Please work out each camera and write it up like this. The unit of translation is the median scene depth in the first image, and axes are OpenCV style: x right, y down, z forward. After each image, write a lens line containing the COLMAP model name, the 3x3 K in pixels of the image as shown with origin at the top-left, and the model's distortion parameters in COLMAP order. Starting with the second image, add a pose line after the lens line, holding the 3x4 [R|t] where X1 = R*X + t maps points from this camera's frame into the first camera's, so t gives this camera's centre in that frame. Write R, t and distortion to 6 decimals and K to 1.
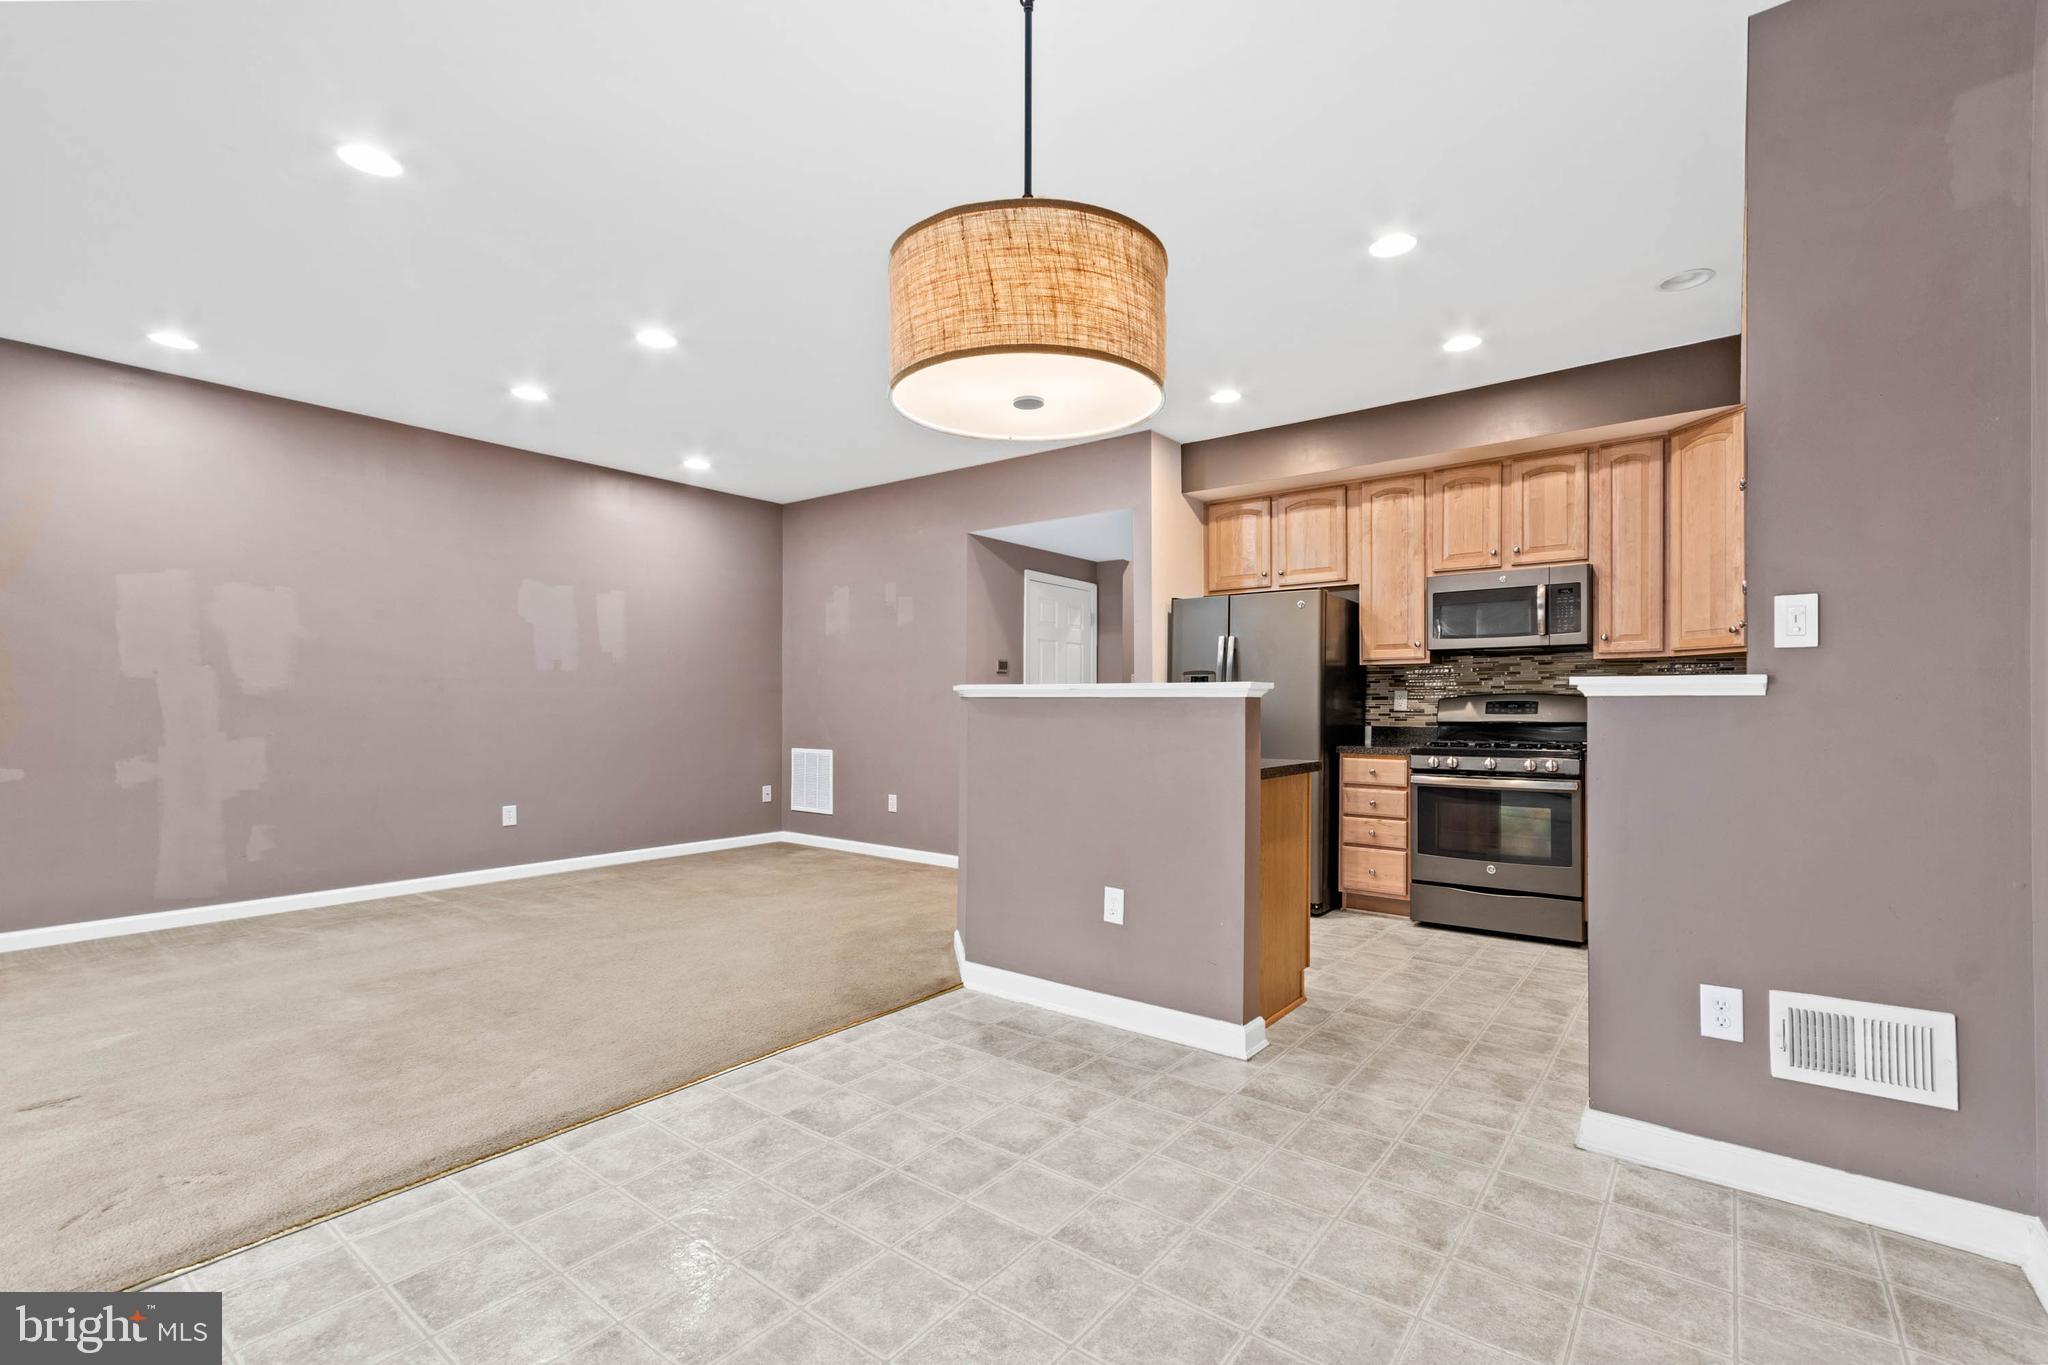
lens RADIAL K [[907.2, 0, 1022.4], [0, 907.2, 698.0], [0, 0, 1]] dist [0.001330, 0.000170]
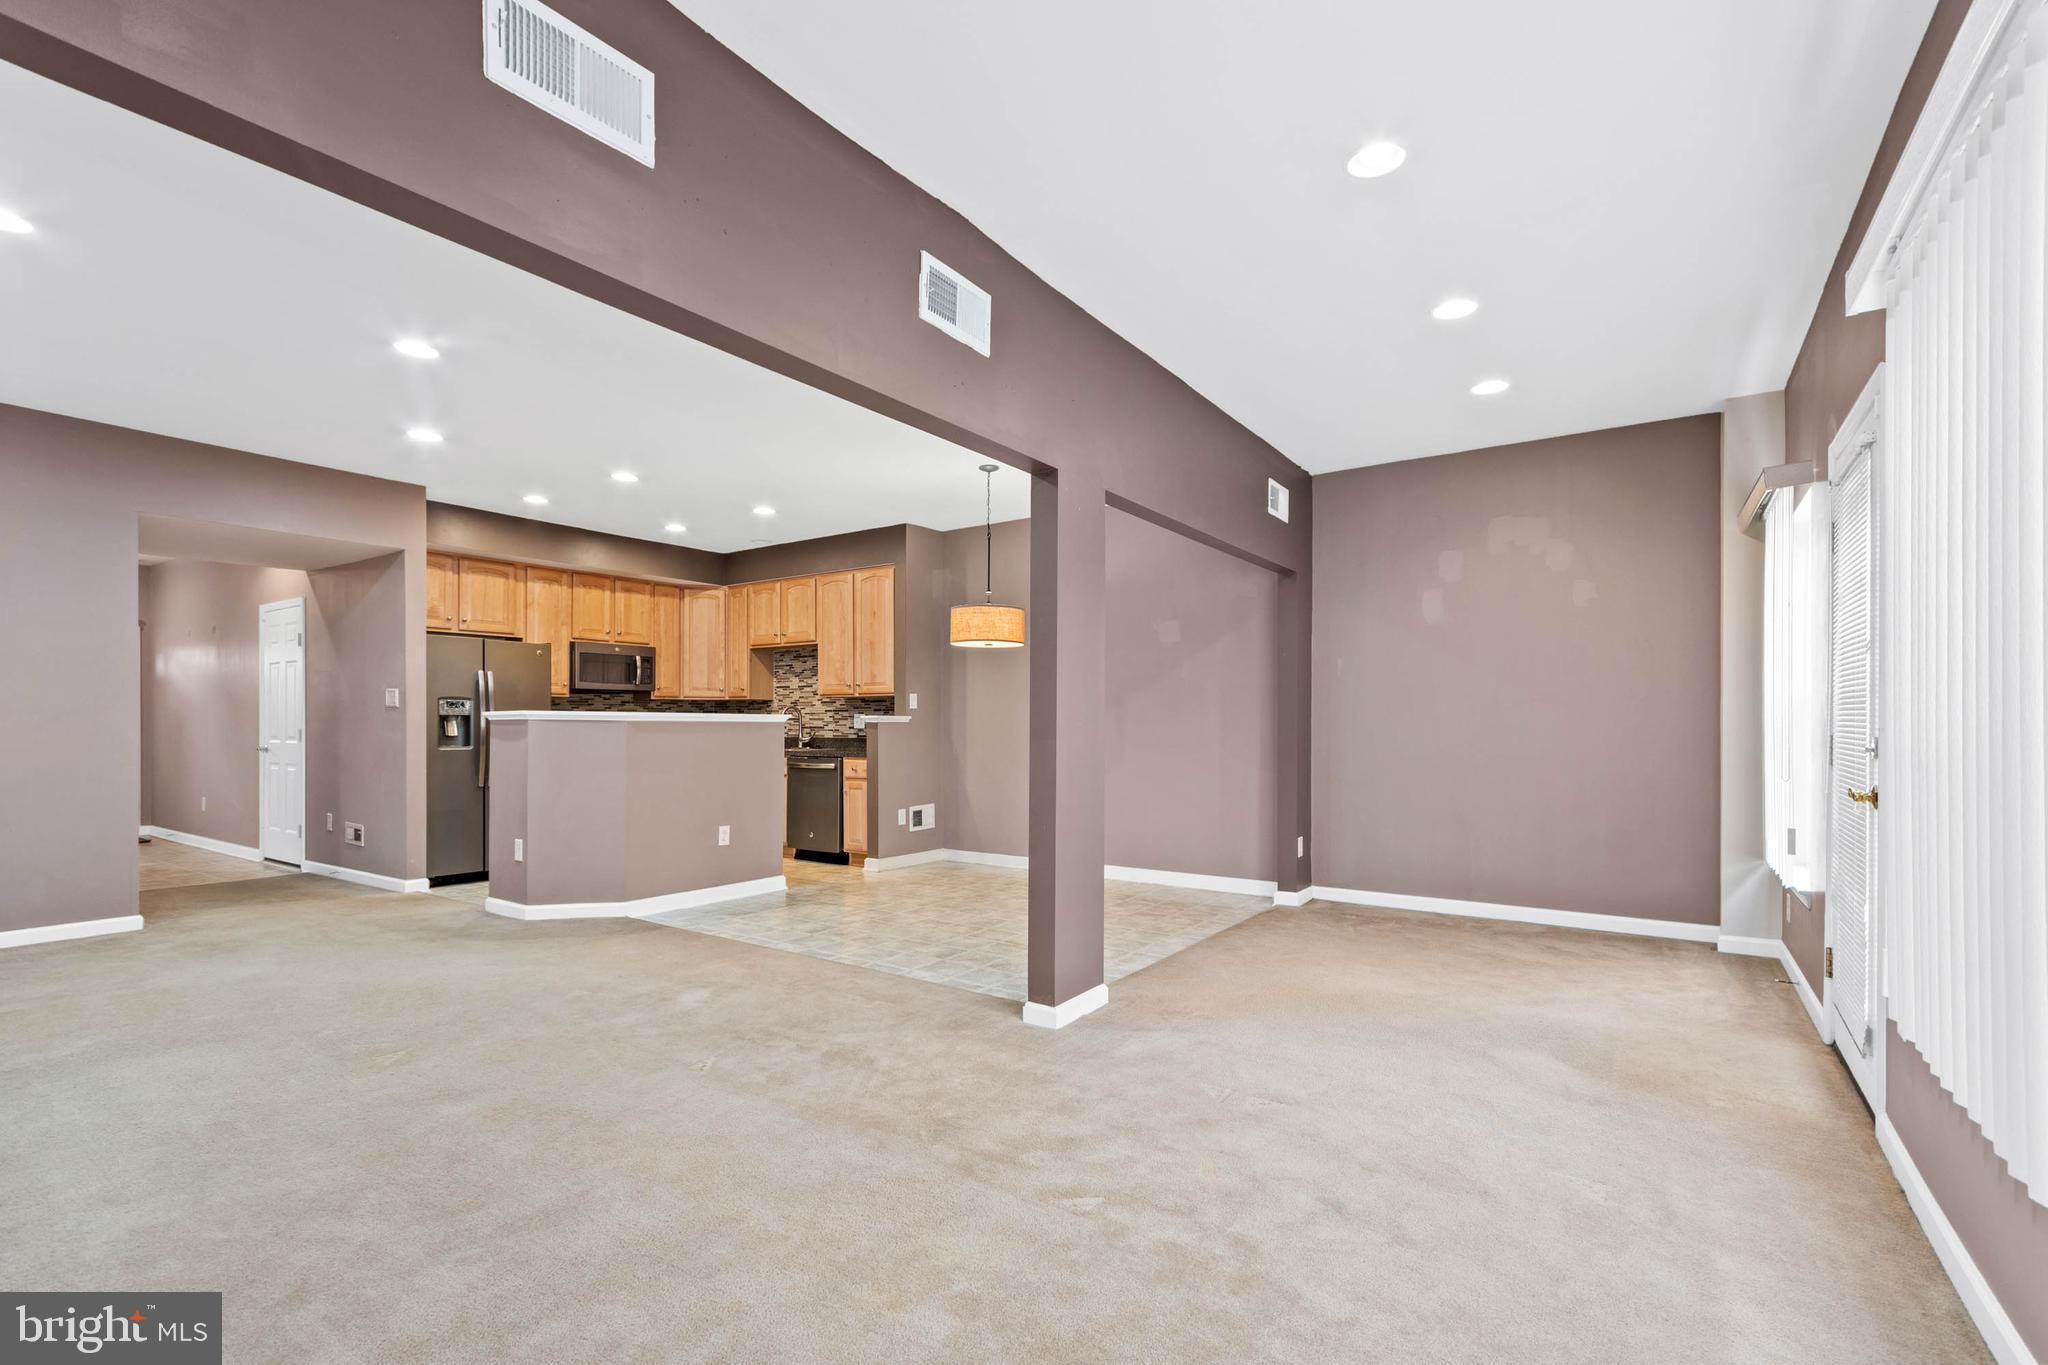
lens RADIAL K [[925.8, 0, 1020.6], [0, 925.8, 719.1], [0, 0, 1]] dist [-0.001232, -0.000344]
pose [[-0.059909, 0.002110, 0.998202, -1.207253], [-0.008217, 0.999963, -0.002607, -0.003508], [-0.998170, -0.008358, -0.059890, 0.350199]]
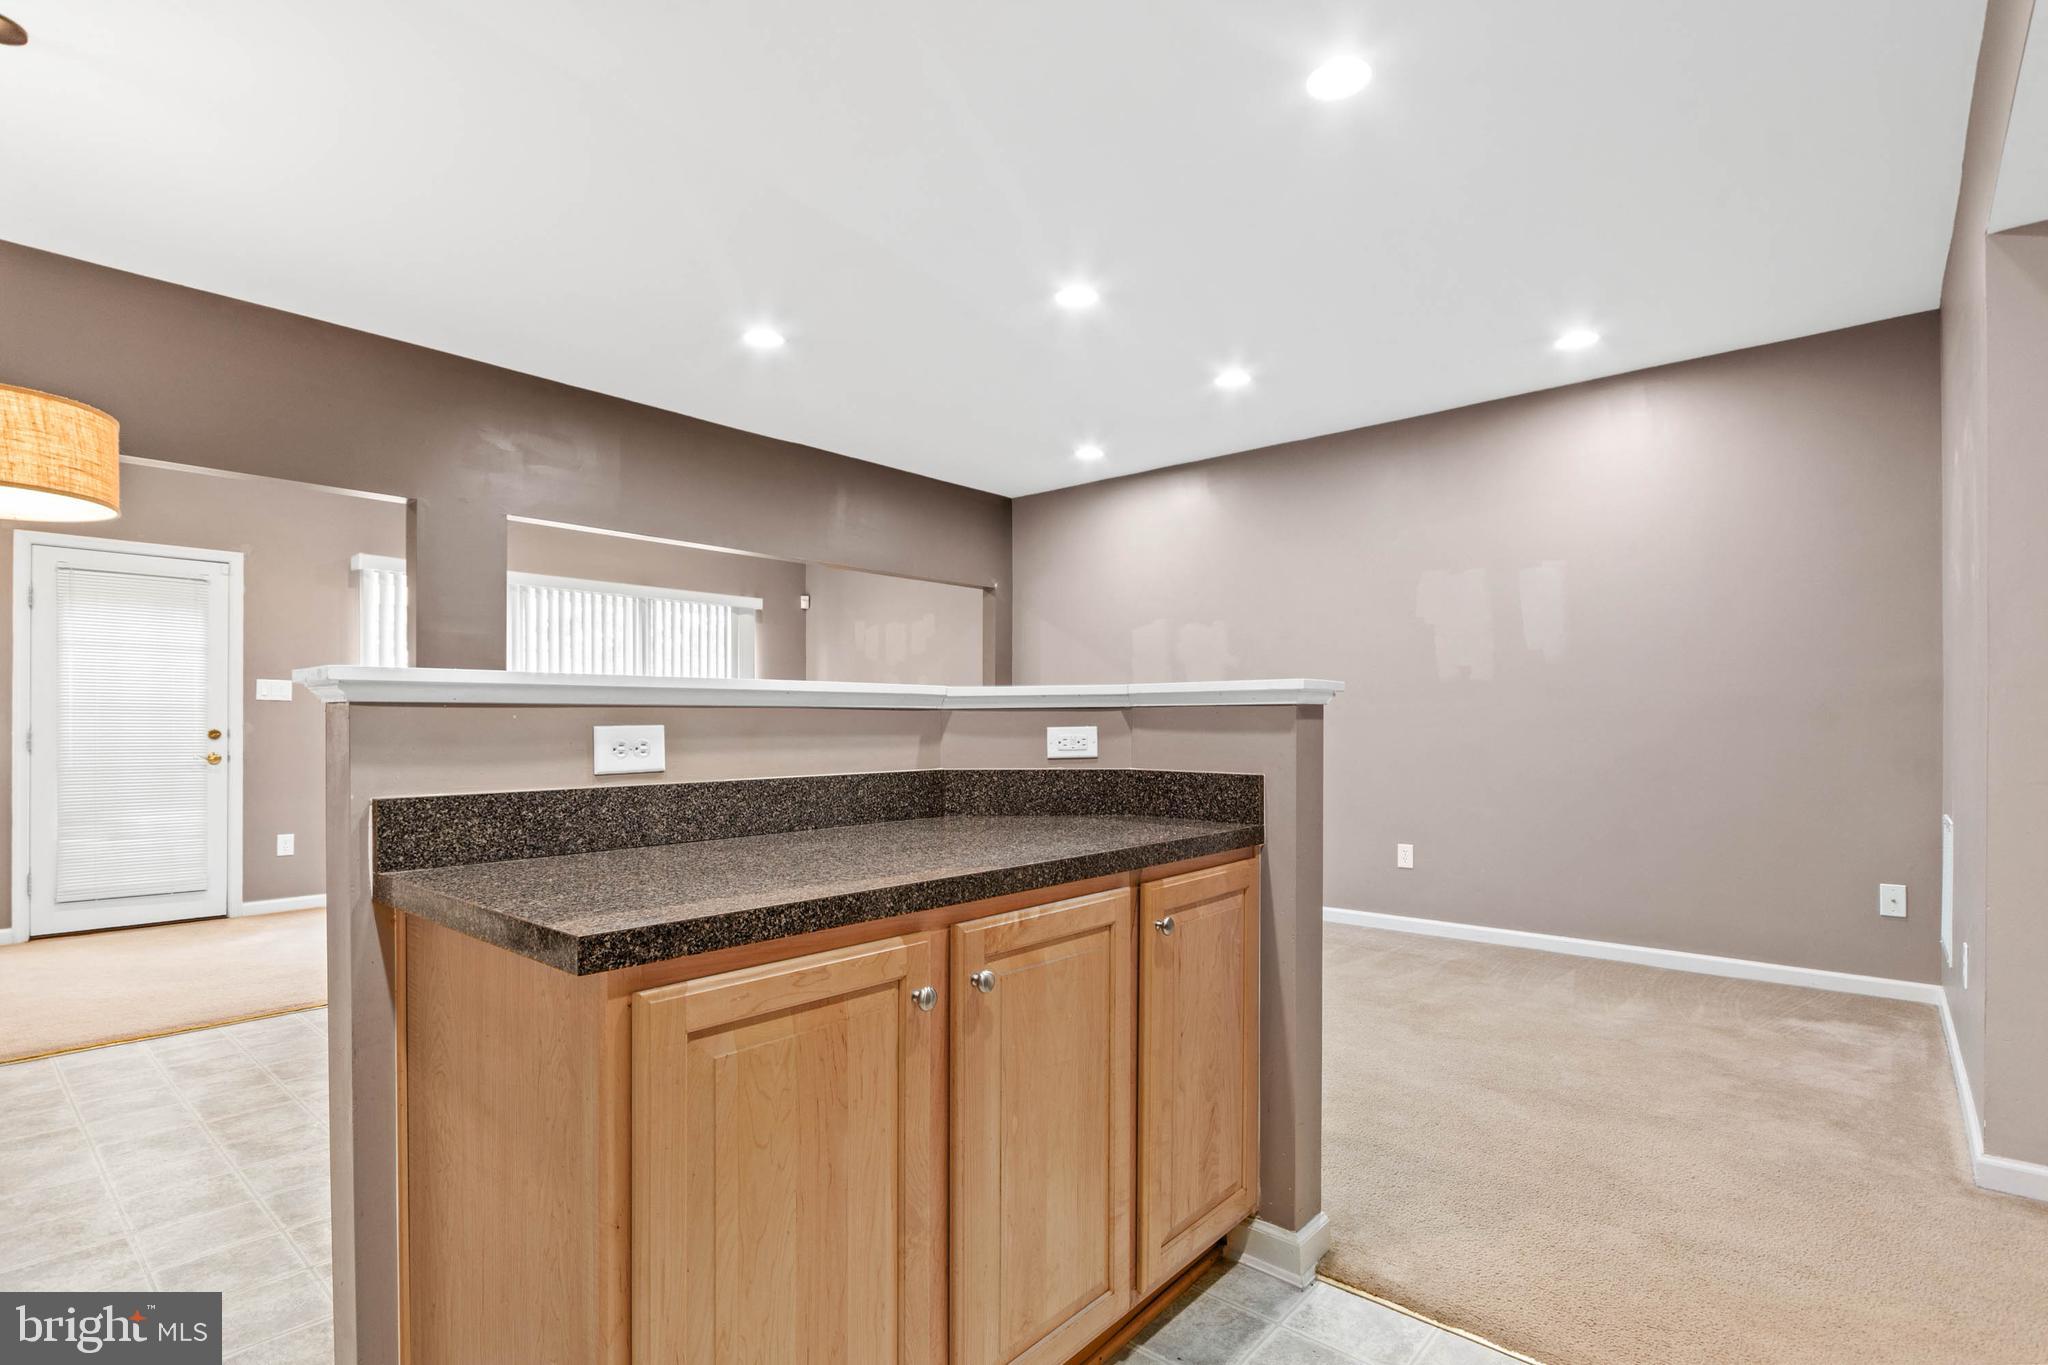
lens RADIAL K [[966.9, 0, 1018.8], [0, 966.9, 722.3], [0, 0, 1]] dist [-0.001218, -0.000178]
pose [[-0.062677, -0.004890, -0.998022, 0.428769], [0.008606, 0.999948, -0.005440, 0.008857], [0.997997, -0.008930, -0.062632, 0.844264]]
